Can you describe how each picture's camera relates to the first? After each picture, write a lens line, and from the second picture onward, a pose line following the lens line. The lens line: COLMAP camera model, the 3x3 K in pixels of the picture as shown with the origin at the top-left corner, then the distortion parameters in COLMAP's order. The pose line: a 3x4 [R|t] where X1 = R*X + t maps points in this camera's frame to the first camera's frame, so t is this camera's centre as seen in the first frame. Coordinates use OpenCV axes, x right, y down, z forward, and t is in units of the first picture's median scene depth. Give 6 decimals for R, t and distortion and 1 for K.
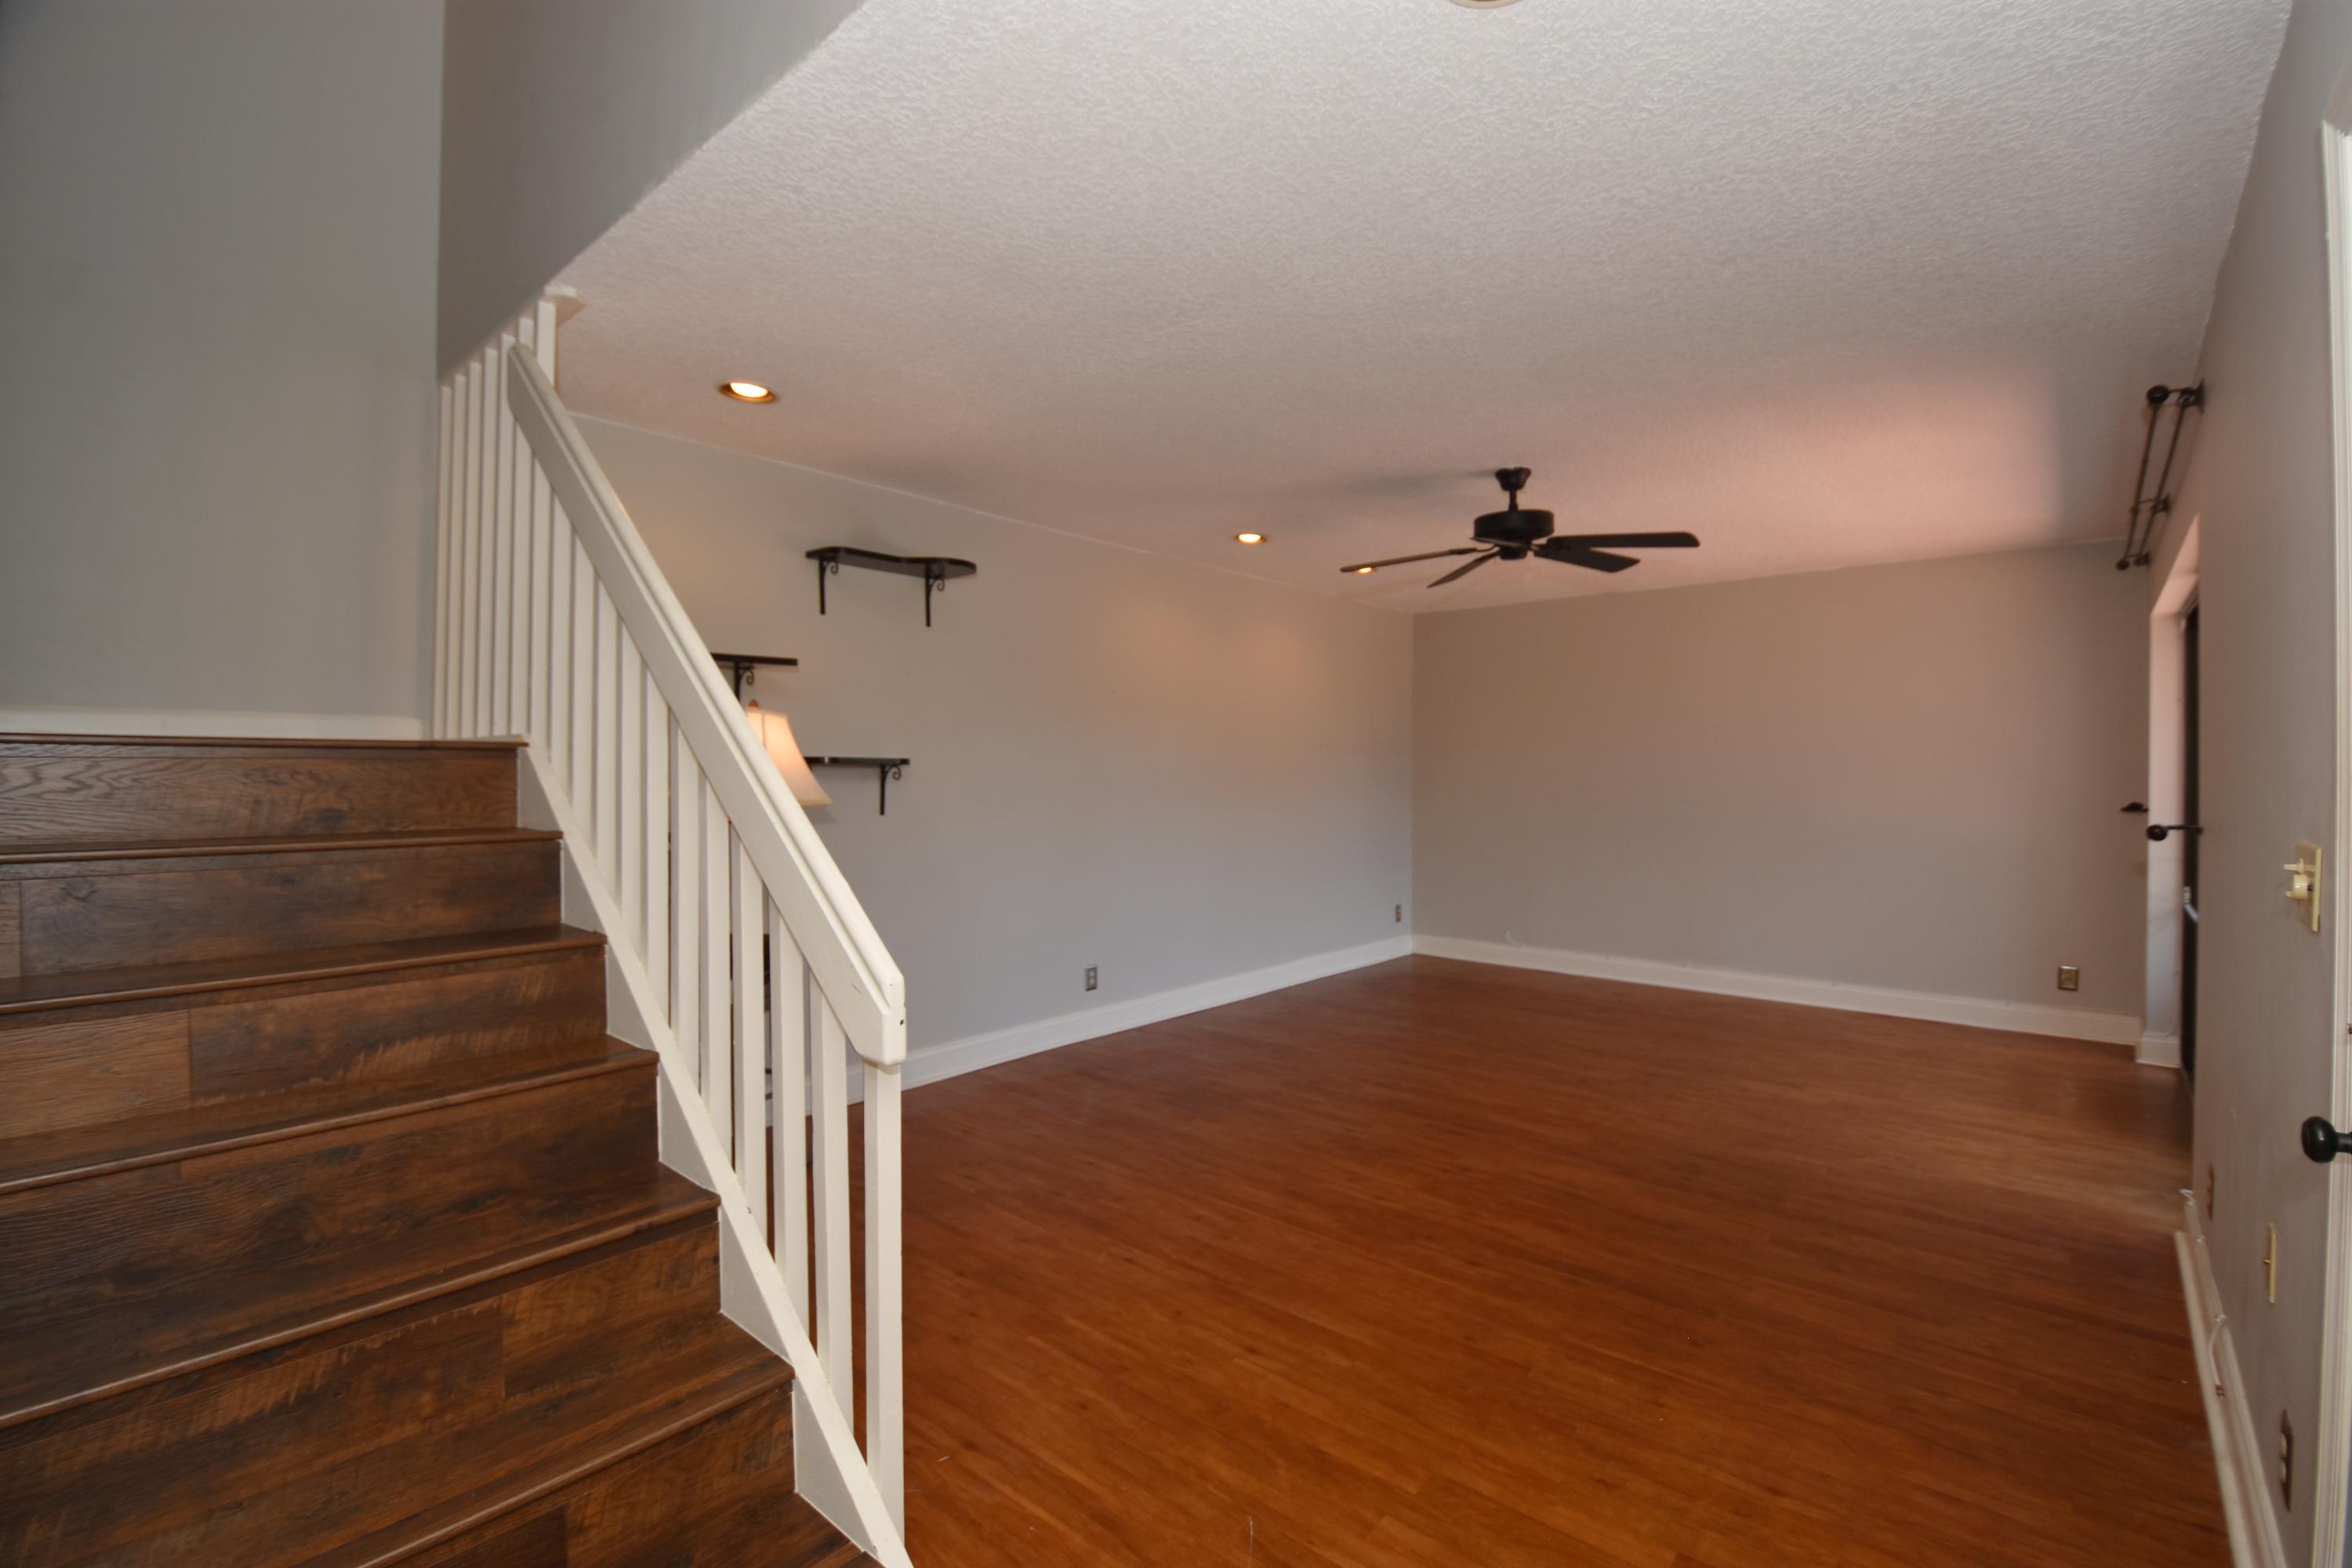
lens RADIAL K [[1030.6, 0, 1187.9], [0, 1030.6, 771.0], [0, 0, 1]] dist [0.002387, -0.004009]
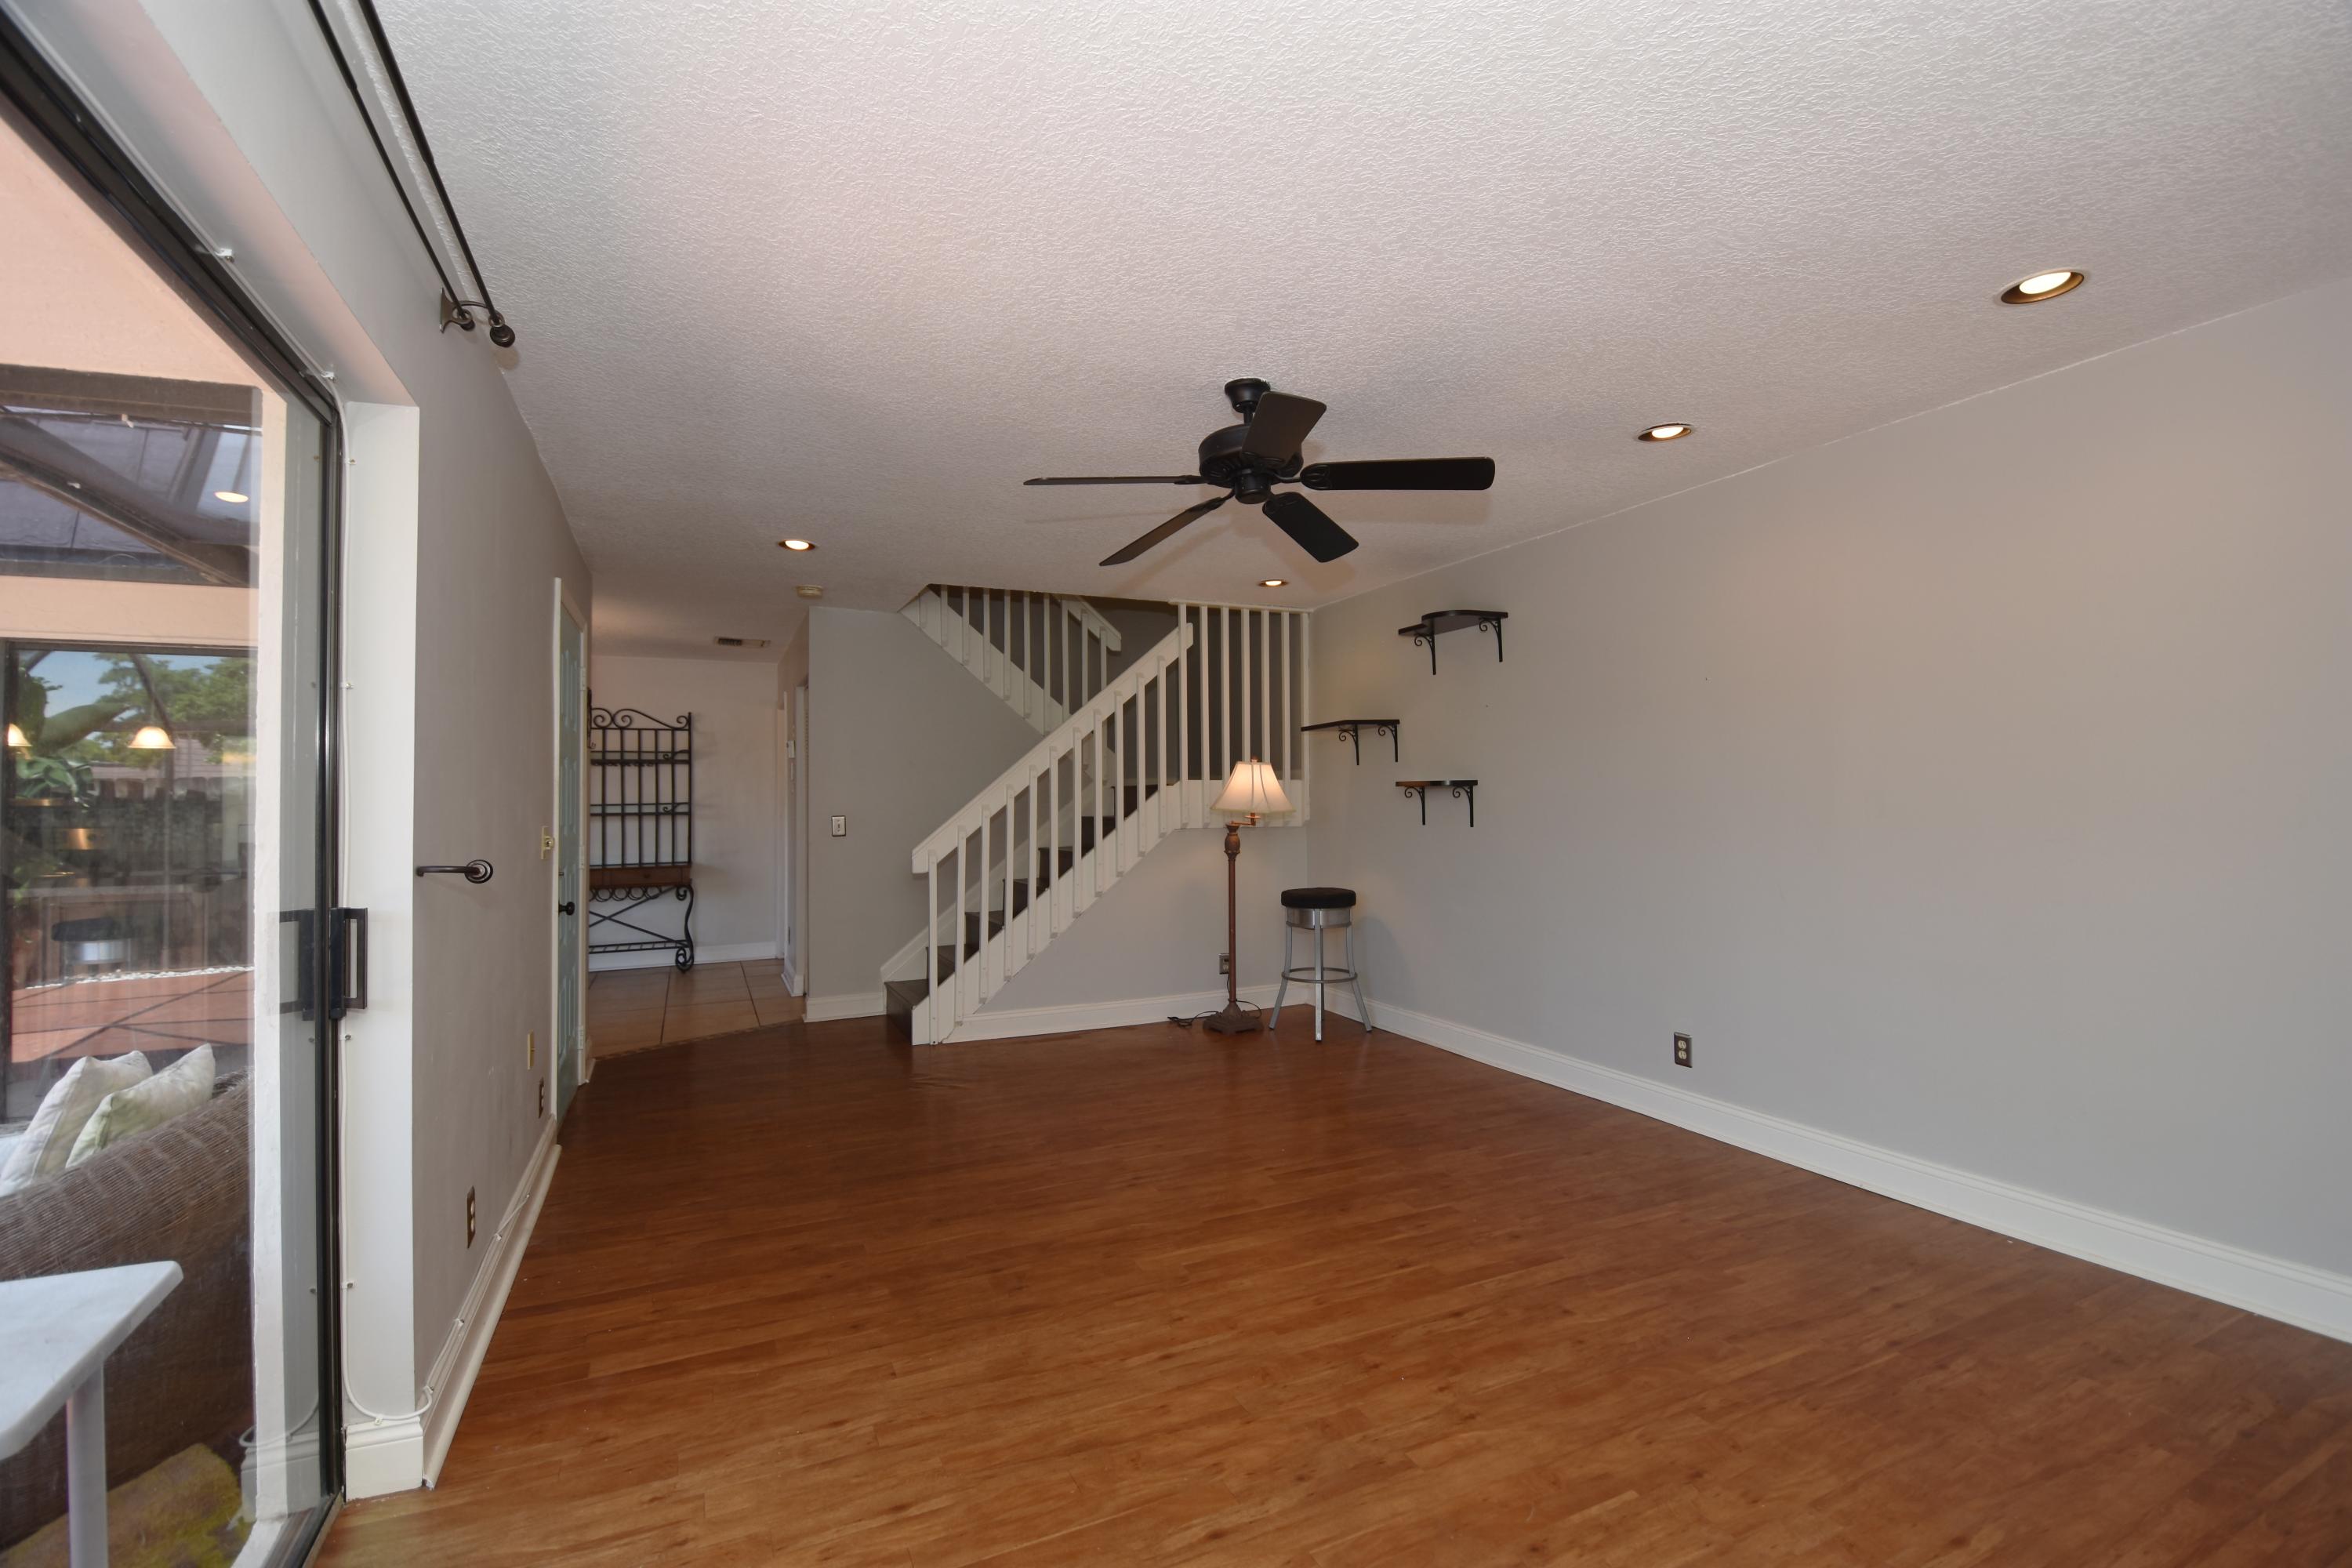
lens RADIAL K [[1030.6, 0, 1187.2], [0, 1030.6, 783.8], [0, 0, 1]] dist [0.002387, -0.004009]
pose [[-0.402706, -0.008745, -0.915288, 1.152536], [0.008324, 0.999878, -0.013216, 0.006854], [0.915292, -0.012941, -0.402584, 1.433207]]
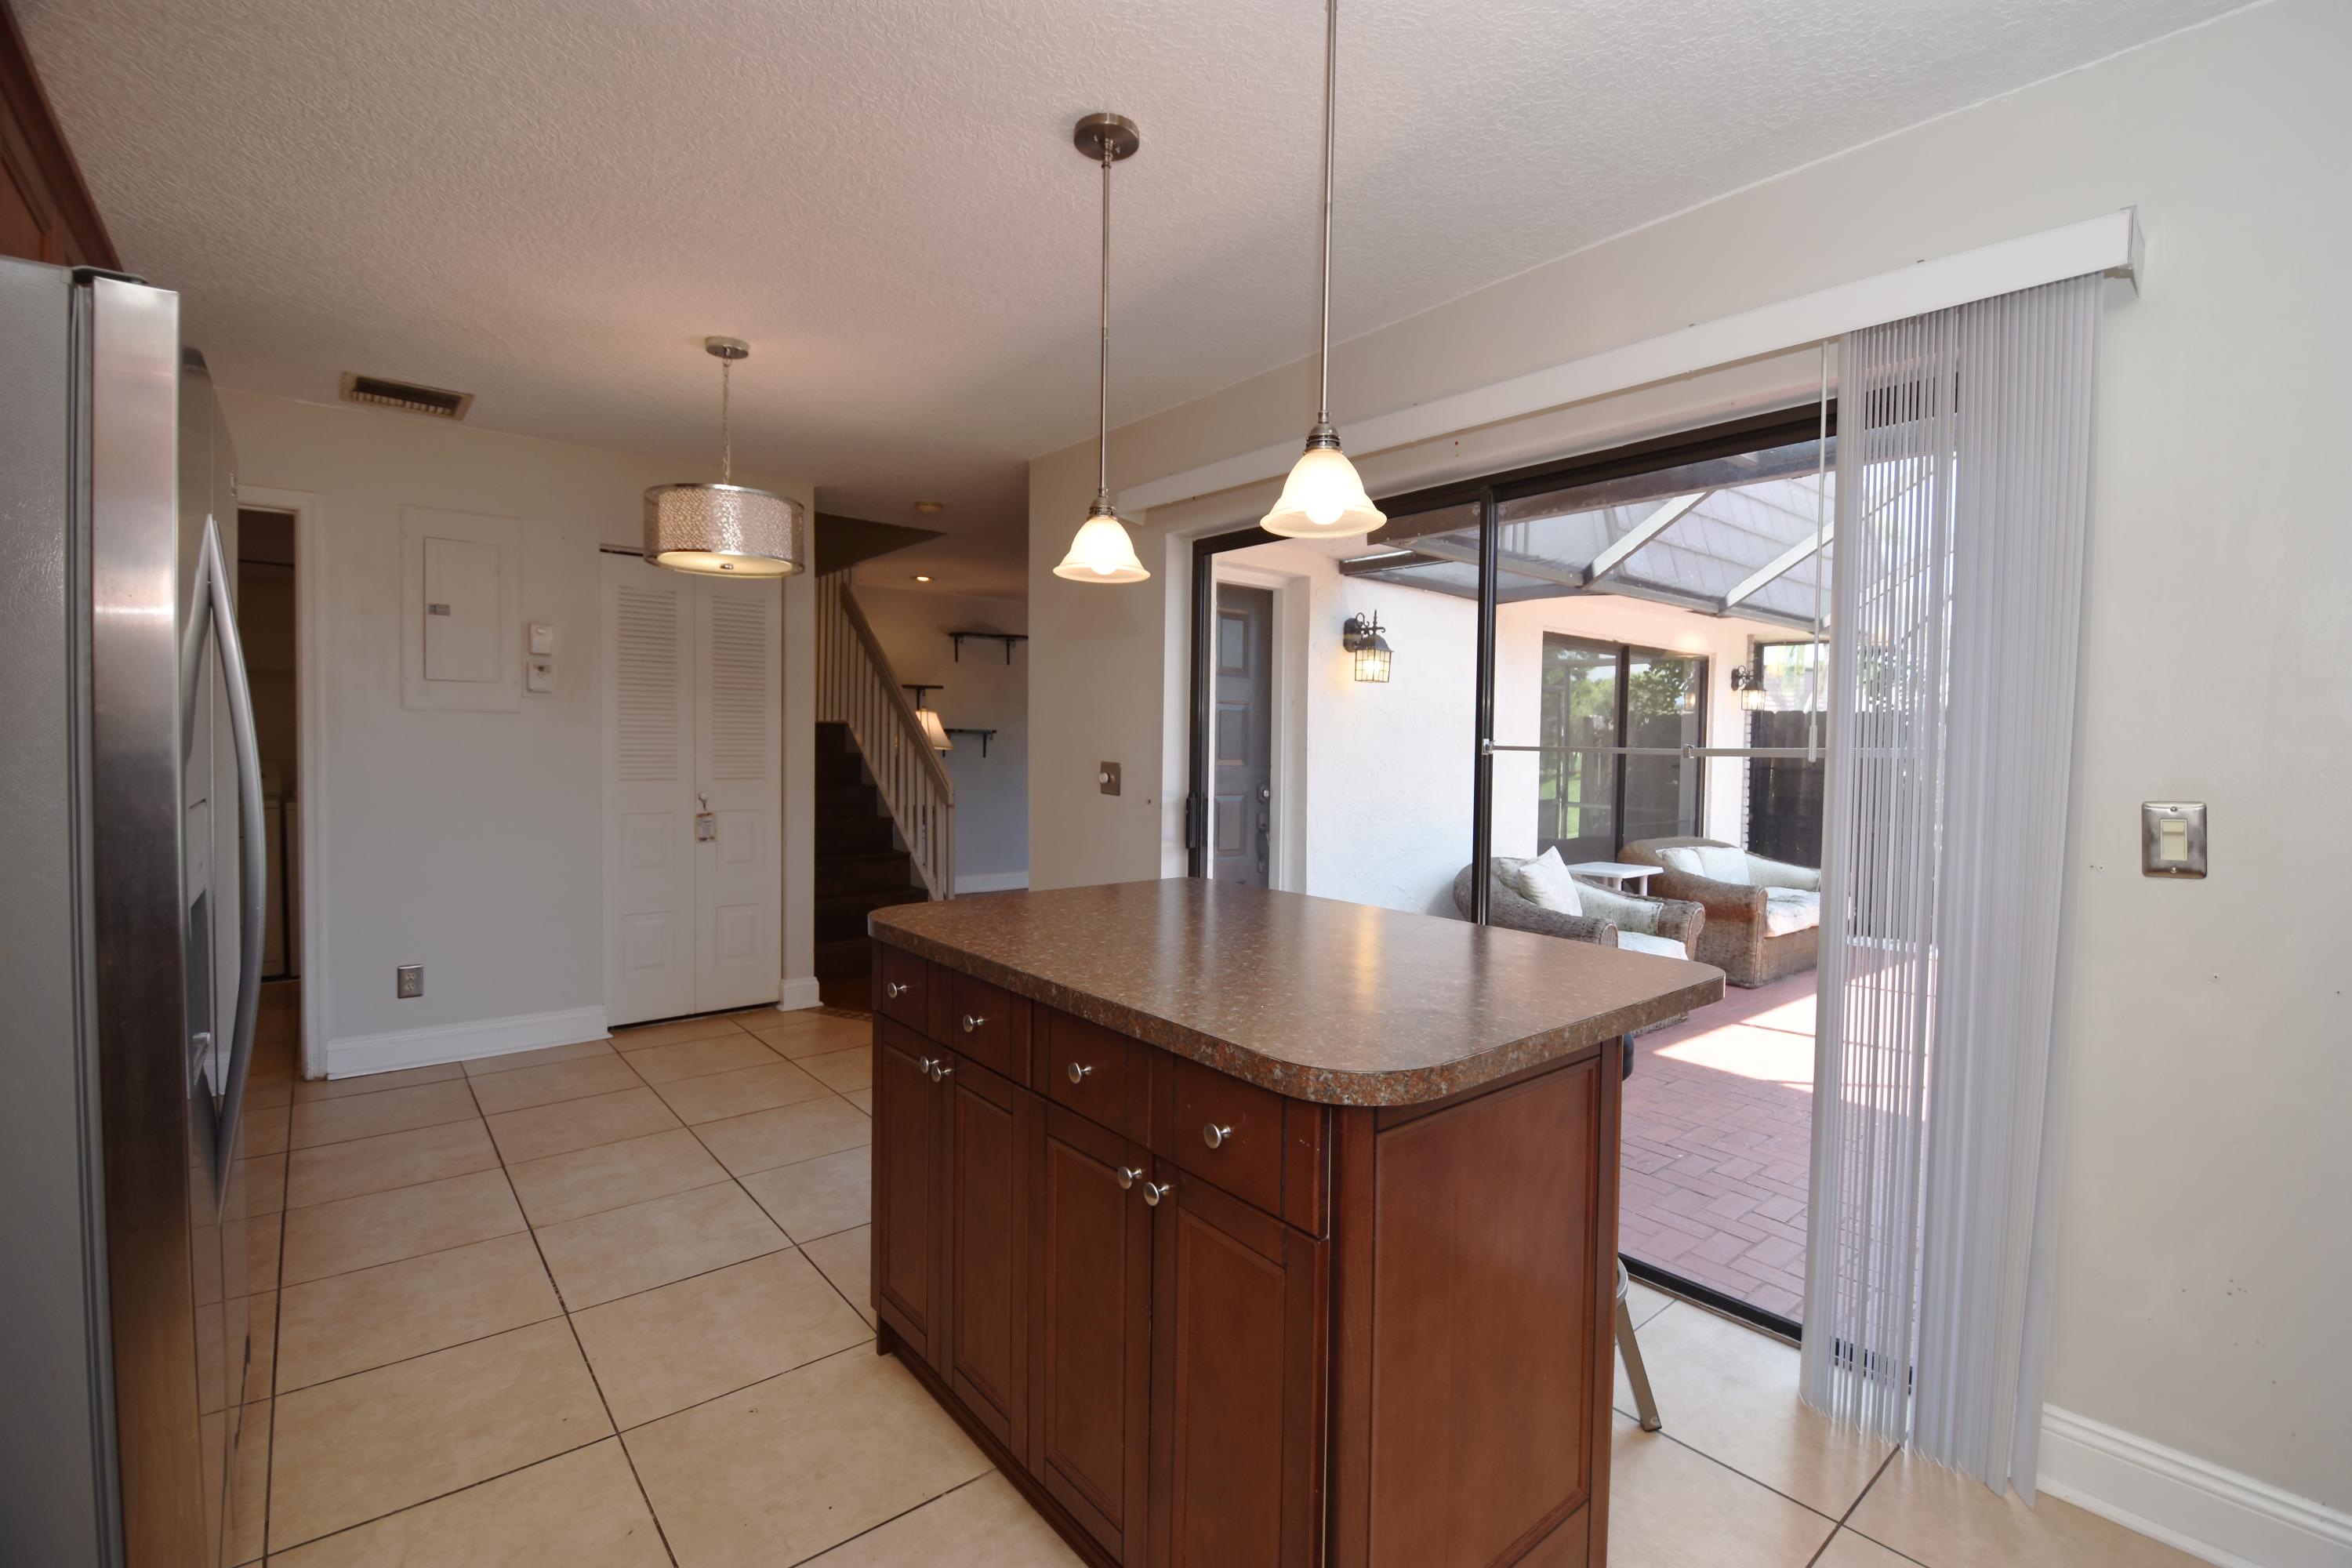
lens RADIAL K [[1030.6, 0, 1175.5], [0, 1030.6, 786.7], [0, 0, 1]] dist [0.002387, -0.004009]
pose [[0.985810, 0.025755, -0.165875, 0.512477], [-0.019415, 0.999022, 0.039732, 0.013282], [0.166736, -0.035948, 0.985346, -1.166575]]
